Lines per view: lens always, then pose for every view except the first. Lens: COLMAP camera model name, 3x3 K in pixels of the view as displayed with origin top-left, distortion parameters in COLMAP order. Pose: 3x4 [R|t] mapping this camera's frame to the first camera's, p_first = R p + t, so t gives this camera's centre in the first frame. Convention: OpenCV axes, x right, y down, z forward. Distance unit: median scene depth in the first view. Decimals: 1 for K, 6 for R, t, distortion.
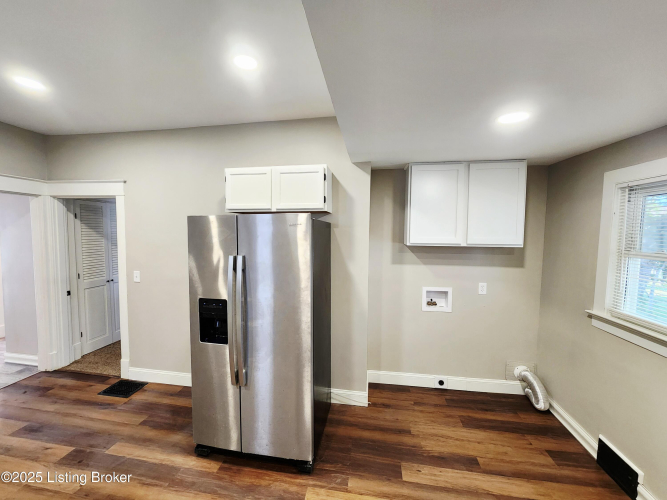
lens RADIAL K [[273.8, 0, 325.2], [0, 273.8, 248.0], [0, 0, 1]] dist [-0.000321, 0.000346]
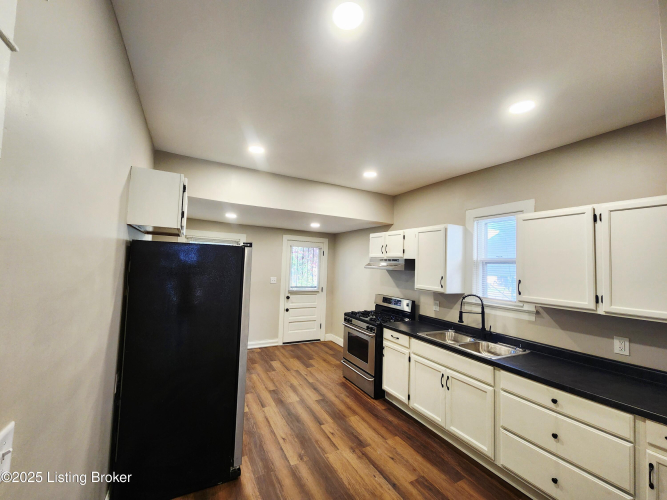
lens RADIAL K [[273.8, 0, 325.2], [0, 273.8, 248.0], [0, 0, 1]] dist [-0.000321, 0.000346]
pose [[-0.605570, 0.014476, 0.795660, -1.174672], [0.005771, 0.999888, -0.013800, -0.059170], [-0.795771, -0.003765, -0.605586, 1.082183]]
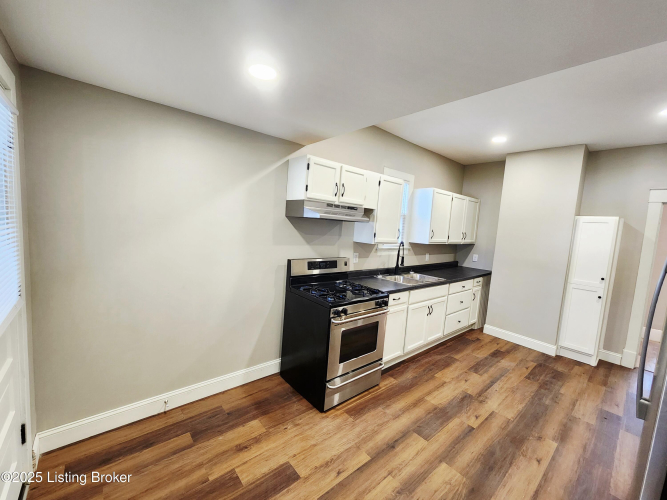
lens RADIAL K [[273.8, 0, 325.2], [0, 273.8, 248.0], [0, 0, 1]] dist [-0.000321, 0.000346]
pose [[-0.641603, 0.018163, -0.766822, 0.645727], [-0.119972, 0.985039, 0.123713, 0.020481], [0.757596, 0.171372, -0.629825, 0.530131]]
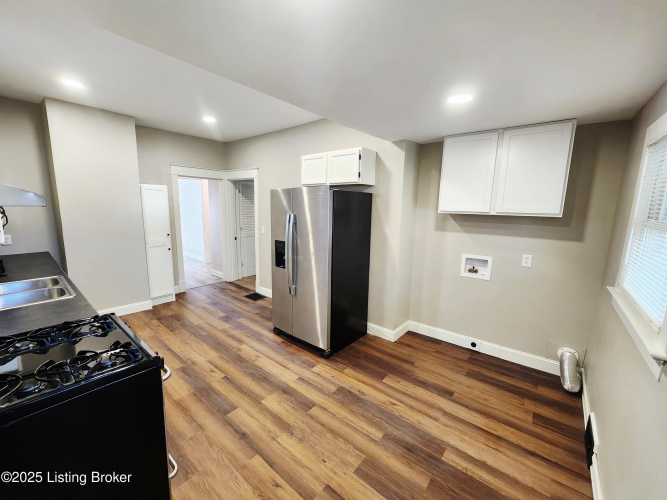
lens RADIAL K [[273.8, 0, 325.2], [0, 273.8, 248.0], [0, 0, 1]] dist [-0.000321, 0.000346]
pose [[0.859747, 0.088226, -0.503043, 0.482319], [-0.041648, 0.993797, 0.103115, 0.037145], [0.509020, -0.067702, 0.858088, -0.202649]]
